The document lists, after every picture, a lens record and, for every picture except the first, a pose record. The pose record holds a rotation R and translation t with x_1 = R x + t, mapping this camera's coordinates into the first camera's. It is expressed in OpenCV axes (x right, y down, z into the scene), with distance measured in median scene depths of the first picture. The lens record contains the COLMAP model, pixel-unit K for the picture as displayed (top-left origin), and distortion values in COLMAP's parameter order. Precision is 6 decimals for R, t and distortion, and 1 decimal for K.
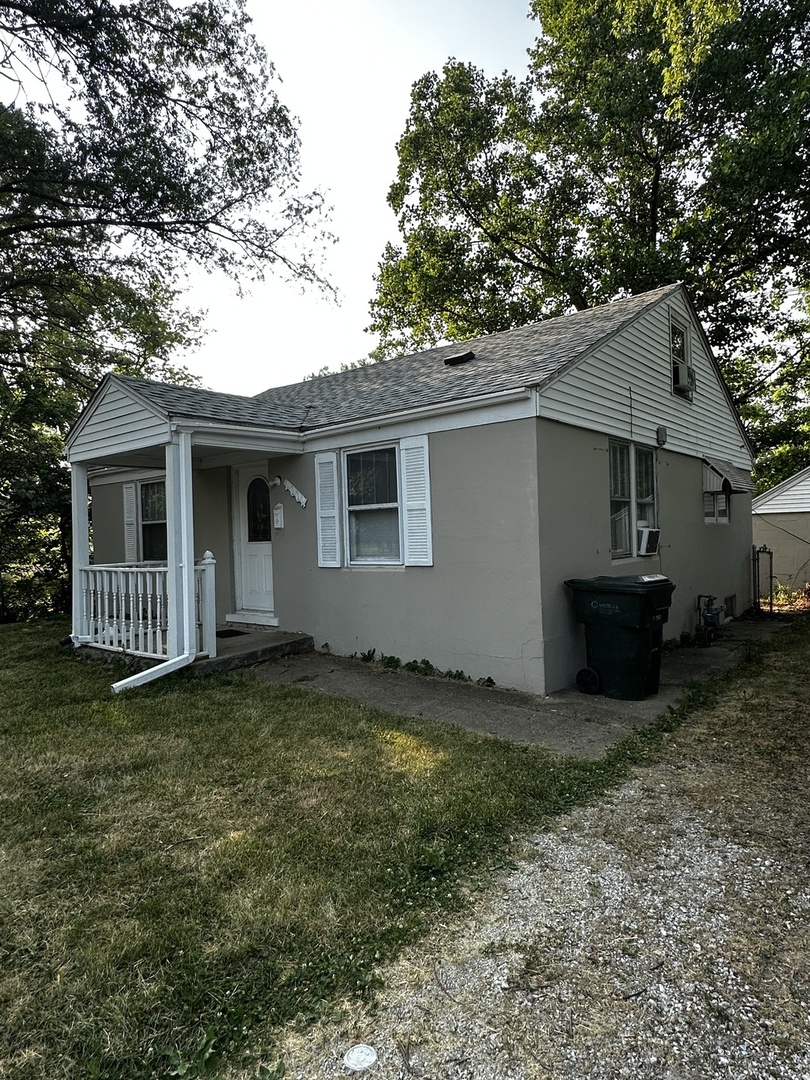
lens RADIAL K [[646.2, 0, 405.0], [0, 646.2, 540.0], [0, 0, 1]] dist [0.000734, 0.000868]
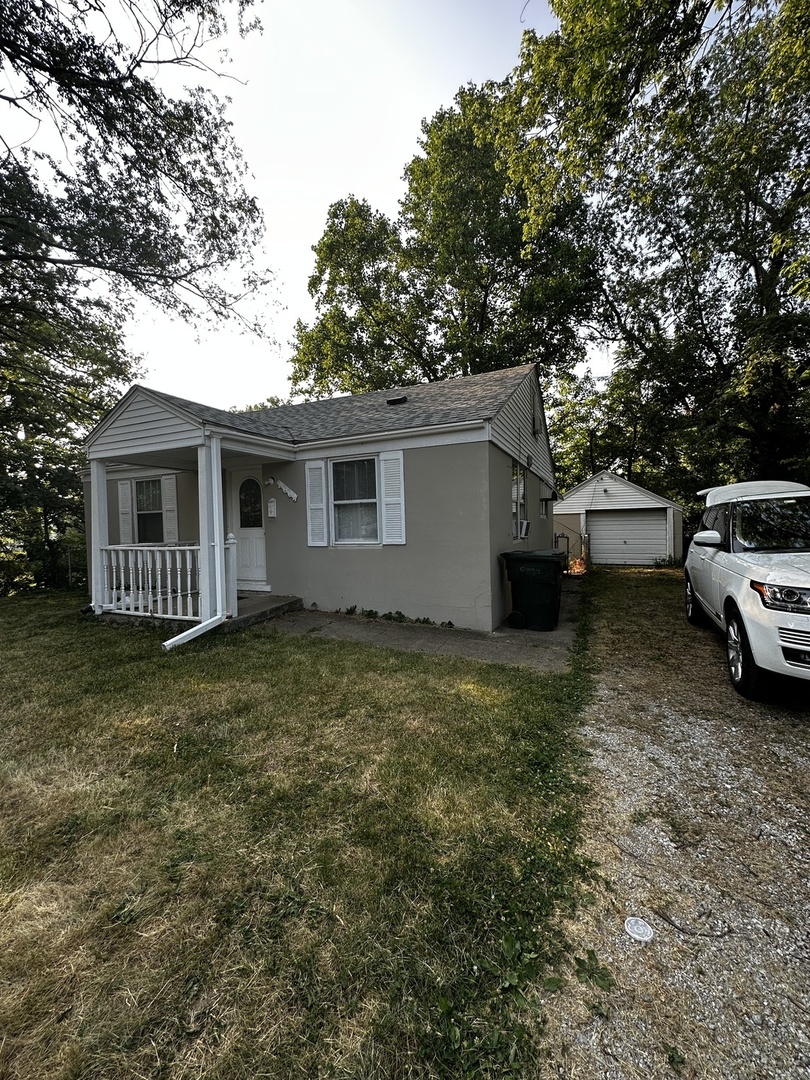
lens RADIAL K [[430.3, 0, 405.0], [0, 430.3, 540.0], [0, 0, 1]] dist [-0.001340, 0.000061]
pose [[0.963042, -0.000402, 0.269350, -0.193862], [-0.004691, 0.999822, 0.018263, 0.012646], [-0.269309, -0.018851, 0.962869, 0.093726]]
